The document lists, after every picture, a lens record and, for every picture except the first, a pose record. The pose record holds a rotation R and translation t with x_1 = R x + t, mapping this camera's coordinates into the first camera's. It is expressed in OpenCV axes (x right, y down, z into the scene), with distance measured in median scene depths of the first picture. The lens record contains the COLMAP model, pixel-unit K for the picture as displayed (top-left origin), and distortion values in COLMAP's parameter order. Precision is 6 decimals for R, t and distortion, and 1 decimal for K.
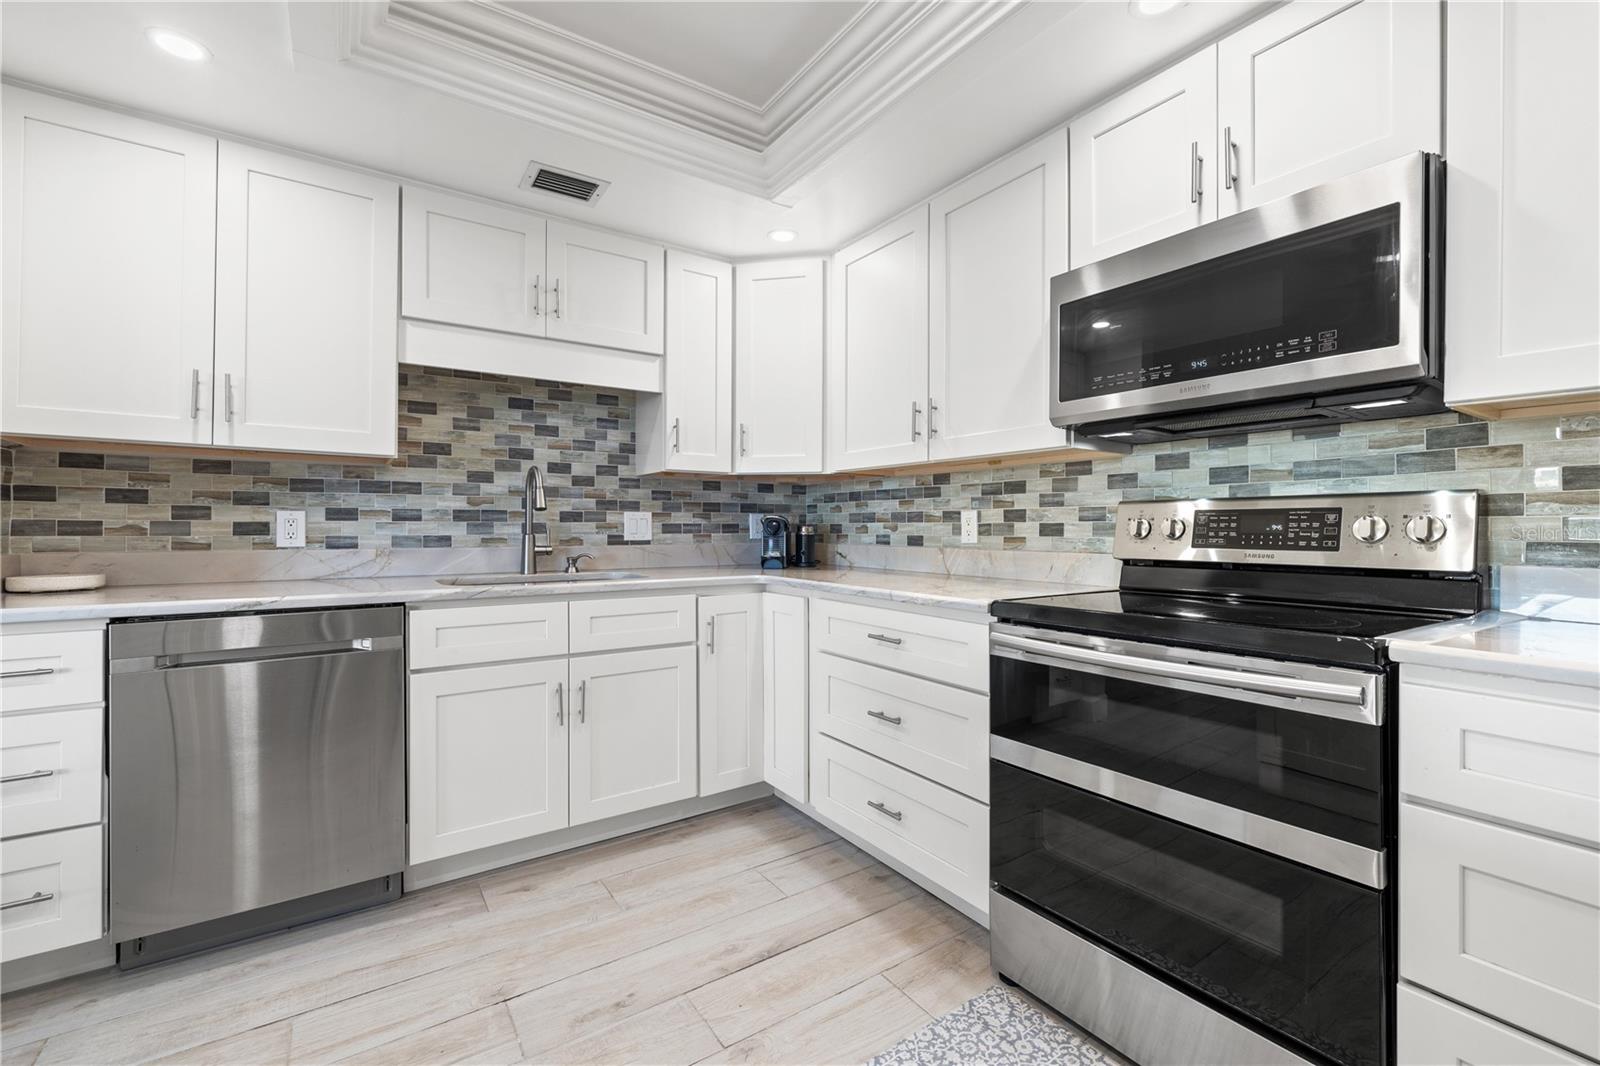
lens RADIAL K [[683.0, 0, 799.4], [0, 683.0, 528.8], [0, 0, 1]] dist [-0.000316, 0.000748]
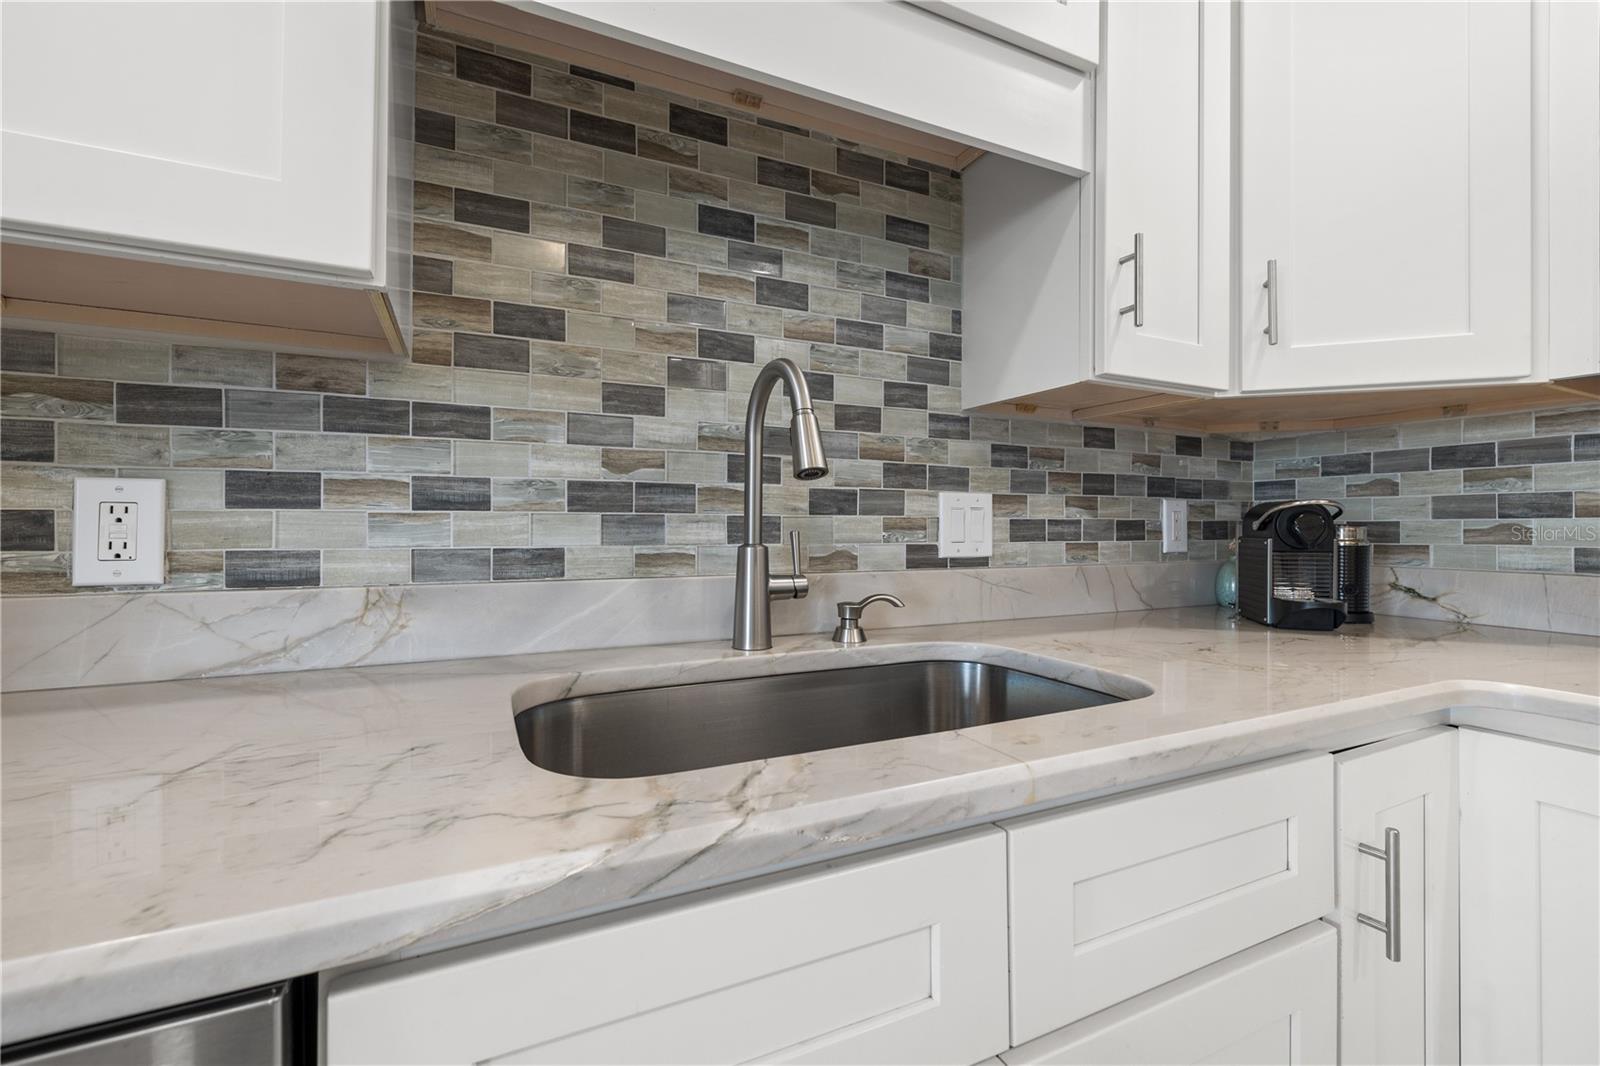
lens RADIAL K [[683.0, 0, 799.3], [0, 683.0, 528.9], [0, 0, 1]] dist [-0.000316, 0.000748]
pose [[0.988927, 0.003782, -0.148355, -0.303276], [-0.003349, 0.999989, 0.003167, -0.002667], [0.148366, -0.002635, 0.988929, 0.603215]]
